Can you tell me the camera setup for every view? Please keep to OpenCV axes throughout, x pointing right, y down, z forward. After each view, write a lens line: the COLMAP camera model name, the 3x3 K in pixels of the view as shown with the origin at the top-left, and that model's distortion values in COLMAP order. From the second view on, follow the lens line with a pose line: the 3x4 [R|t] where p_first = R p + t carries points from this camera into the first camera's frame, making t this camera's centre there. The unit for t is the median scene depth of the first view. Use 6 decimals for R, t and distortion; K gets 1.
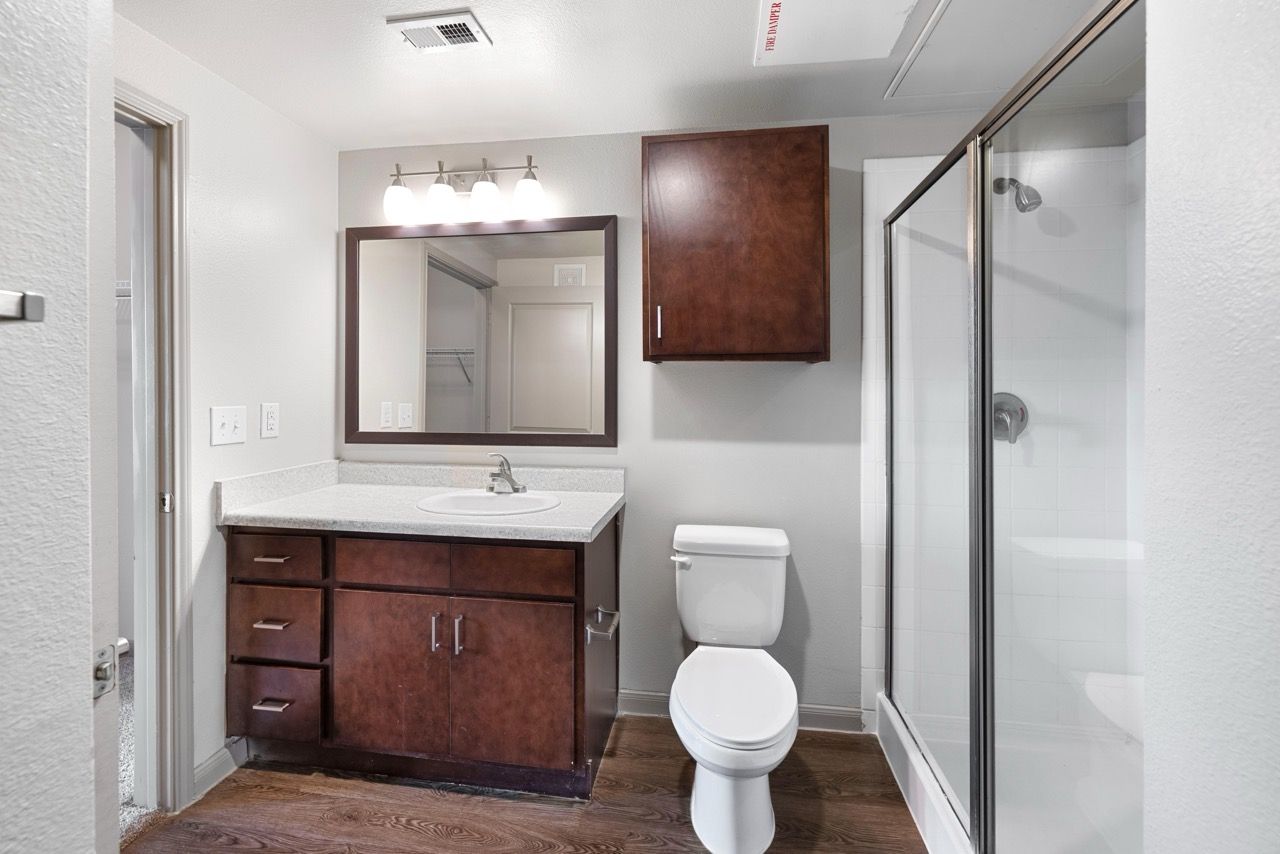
lens RADIAL K [[556.7, 0, 642.7], [0, 556.7, 396.8], [0, 0, 1]] dist [0.013605, 0.000071]
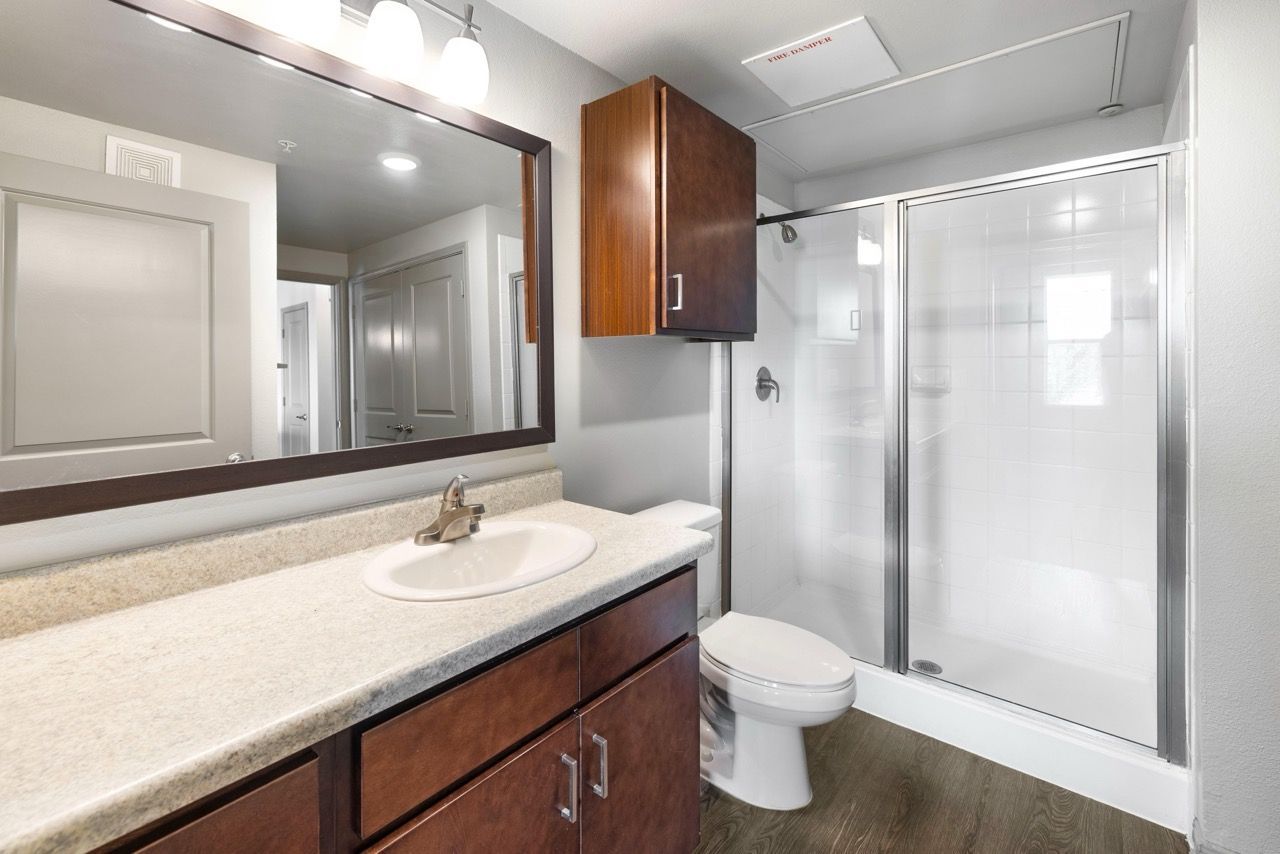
lens RADIAL K [[556.7, 0, 644.3], [0, 556.7, 368.8], [0, 0, 1]] dist [0.013605, 0.000071]
pose [[0.516333, -0.012566, 0.856296, -0.656540], [0.013638, 0.999886, 0.006450, -0.015014], [-0.856279, 0.008348, 0.516446, 0.499573]]
